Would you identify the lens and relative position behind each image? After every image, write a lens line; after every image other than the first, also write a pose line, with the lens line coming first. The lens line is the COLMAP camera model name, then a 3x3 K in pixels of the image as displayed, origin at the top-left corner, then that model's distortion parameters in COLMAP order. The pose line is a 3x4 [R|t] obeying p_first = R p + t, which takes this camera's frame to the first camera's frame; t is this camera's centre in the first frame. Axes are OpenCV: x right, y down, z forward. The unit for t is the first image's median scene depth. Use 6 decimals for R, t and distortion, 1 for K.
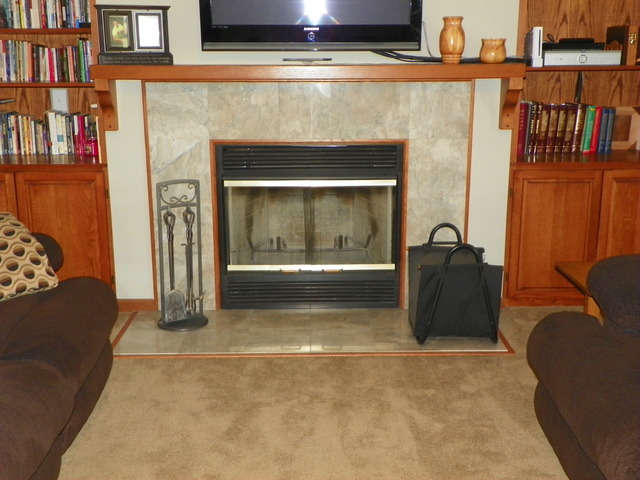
lens RADIAL K [[789.0, 0, 320.0], [0, 789.0, 240.0], [0, 0, 1]] dist [0.091038, 0.003819]
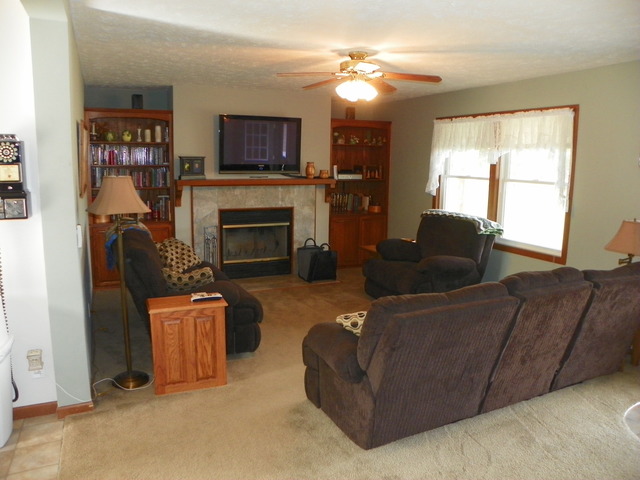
lens RADIAL K [[478.2, 0, 320.0], [0, 478.2, 240.0], [0, 0, 1]] dist [-0.080722, 0.009484]
pose [[0.921994, -0.050587, 0.383886, -0.416290], [0.075372, 0.995912, -0.049786, 0.065793], [-0.379798, 0.074837, 0.922037, -0.468283]]
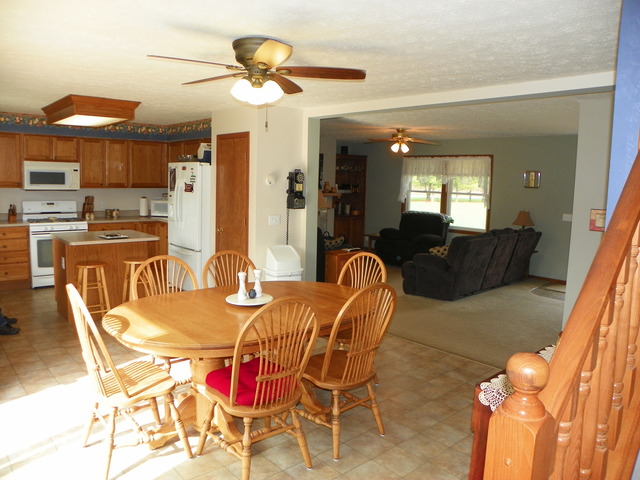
lens RADIAL K [[478.2, 0, 320.0], [0, 478.2, 240.0], [0, 0, 1]] dist [-0.080722, 0.009484]
pose [[0.775120, -0.061783, 0.628787, -1.387983], [0.123078, 0.990907, -0.054358, 0.149142], [-0.619711, 0.119524, 0.775676, -0.850831]]
